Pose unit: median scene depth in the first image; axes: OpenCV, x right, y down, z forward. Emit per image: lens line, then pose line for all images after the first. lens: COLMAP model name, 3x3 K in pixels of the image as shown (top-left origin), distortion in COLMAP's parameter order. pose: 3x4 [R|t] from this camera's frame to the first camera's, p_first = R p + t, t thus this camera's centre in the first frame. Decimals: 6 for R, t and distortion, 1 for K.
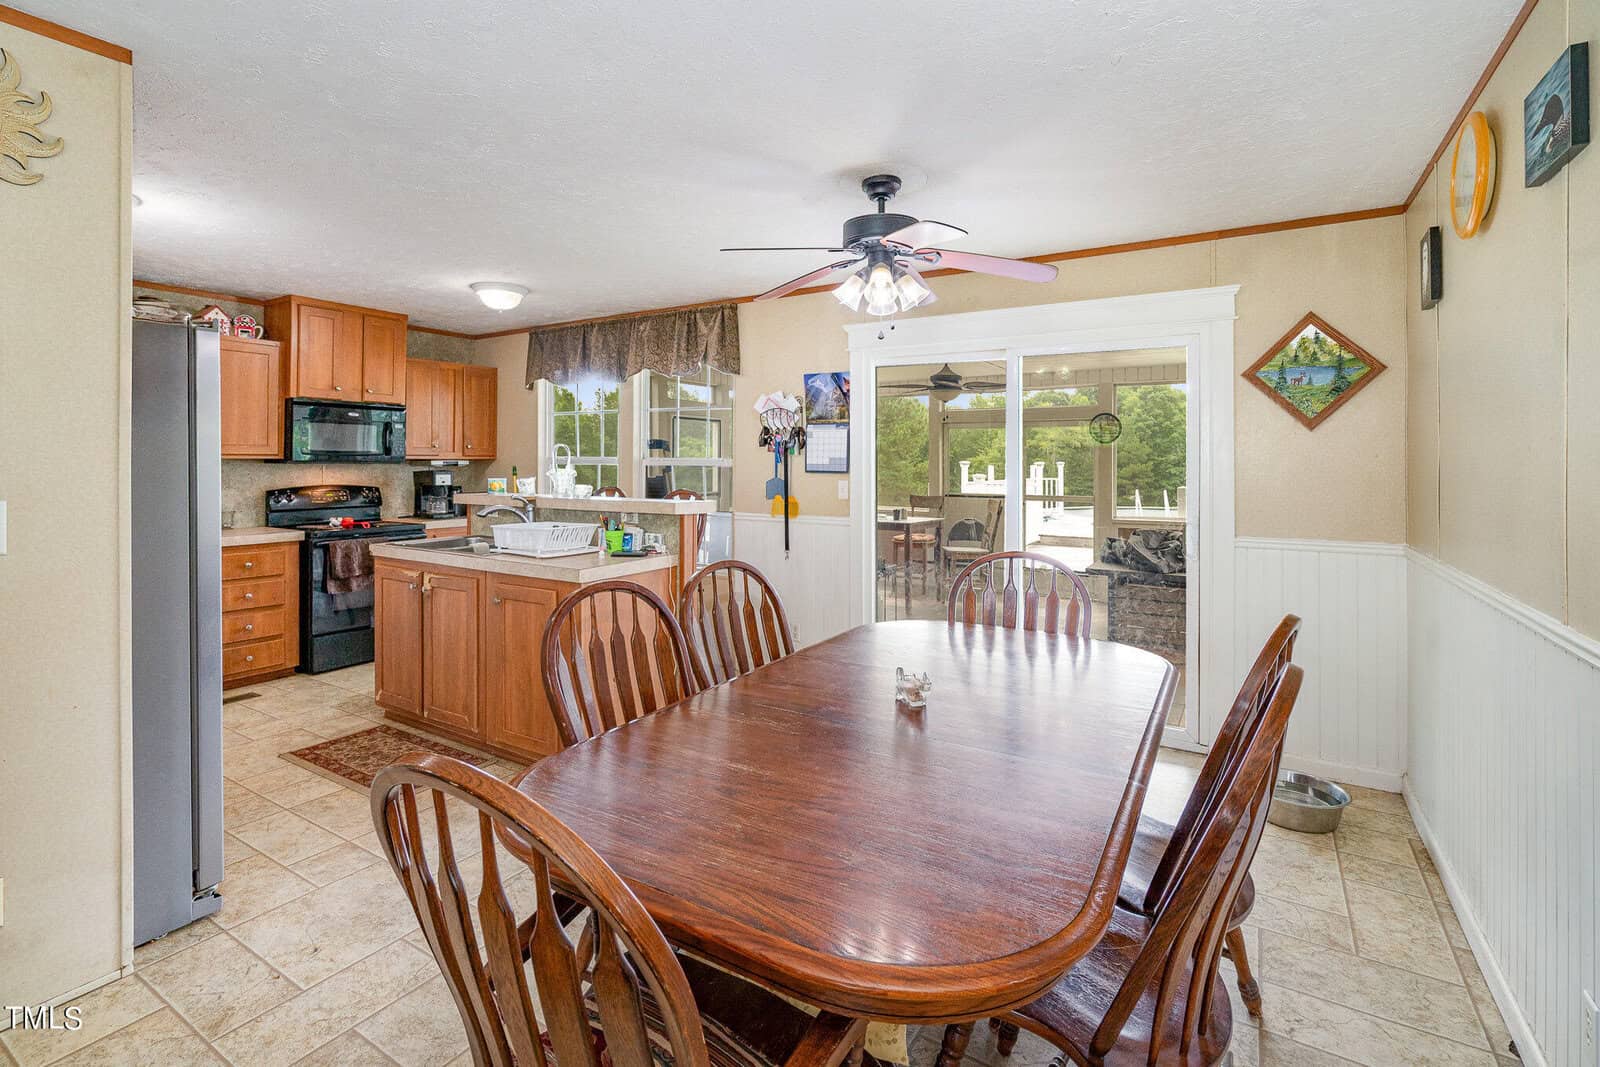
lens RADIAL K [[731.1, 0, 784.4], [0, 731.1, 464.2], [0, 0, 1]] dist [-0.001099, 0.002488]
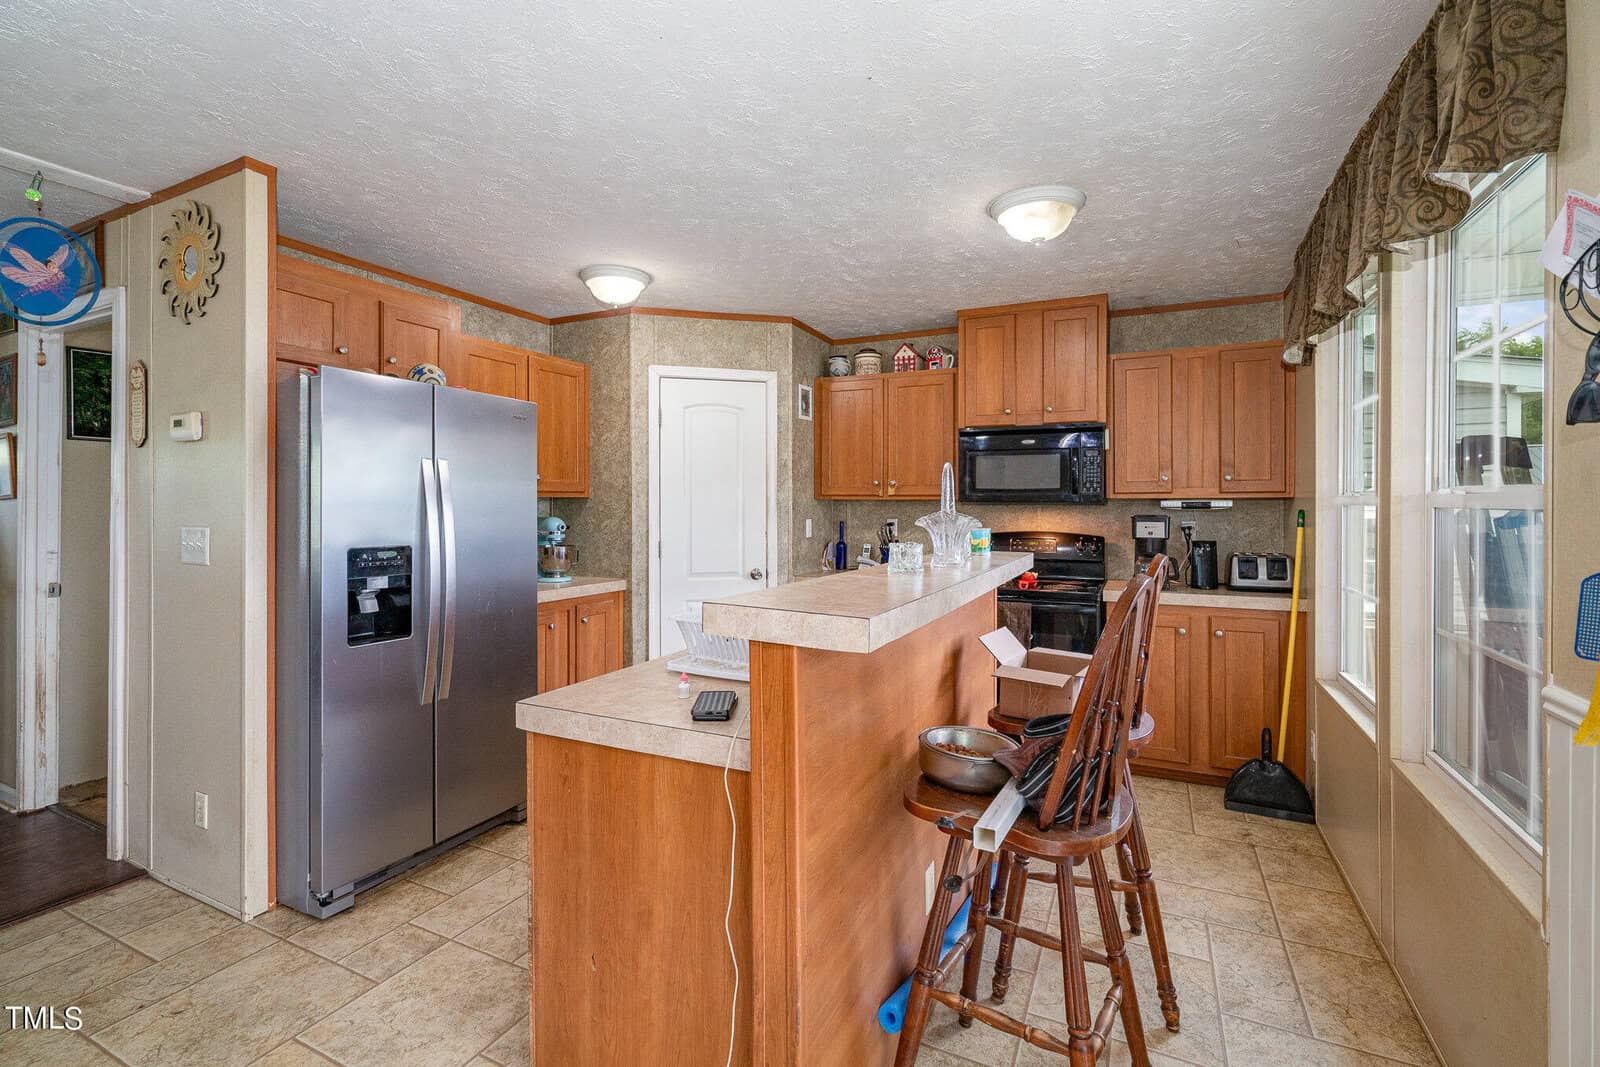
lens RADIAL K [[731.1, 0, 794.3], [0, 731.1, 513.0], [0, 0, 1]] dist [-0.001099, 0.002488]
pose [[0.123795, 0.006743, -0.992285, 0.165950], [-0.002505, 0.999976, 0.006483, 0.003491], [0.992305, 0.001683, 0.123809, 0.701526]]
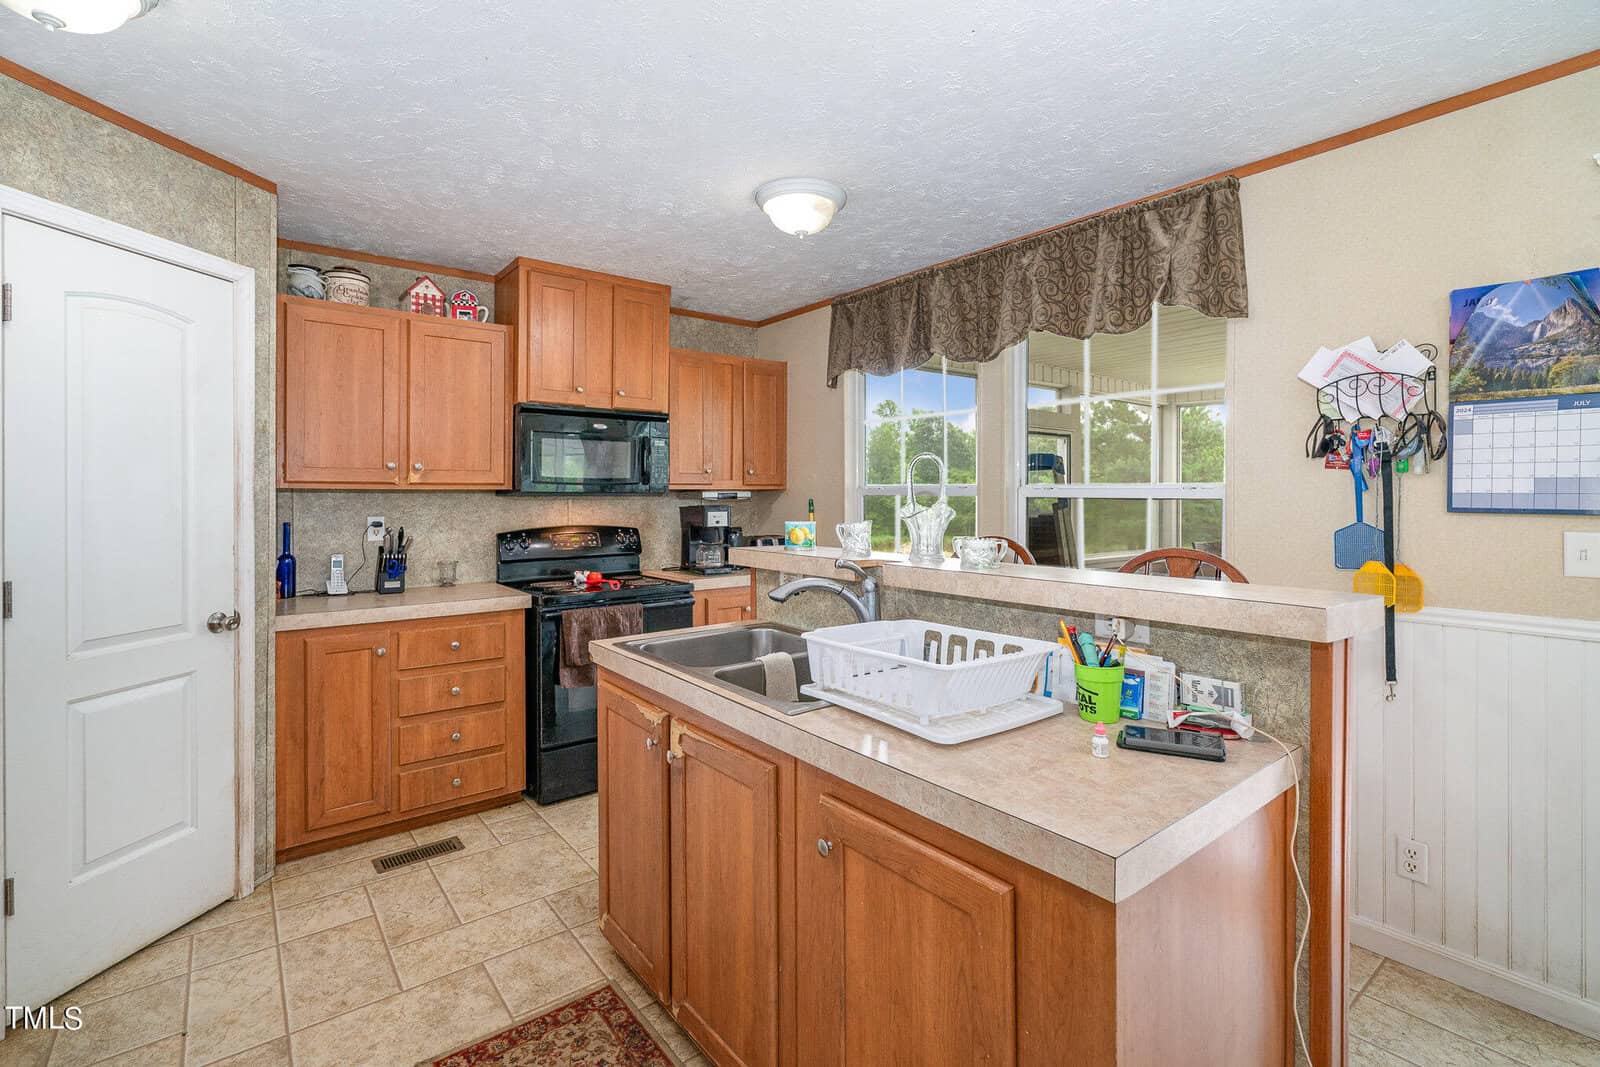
lens RADIAL K [[731.1, 0, 809.6], [0, 731.1, 484.8], [0, 0, 1]] dist [-0.001099, 0.002488]
pose [[0.948389, -0.008784, -0.316987, -0.187221], [0.003953, 0.999866, -0.015880, 0.000151], [0.317084, 0.013807, 0.948297, 0.423632]]
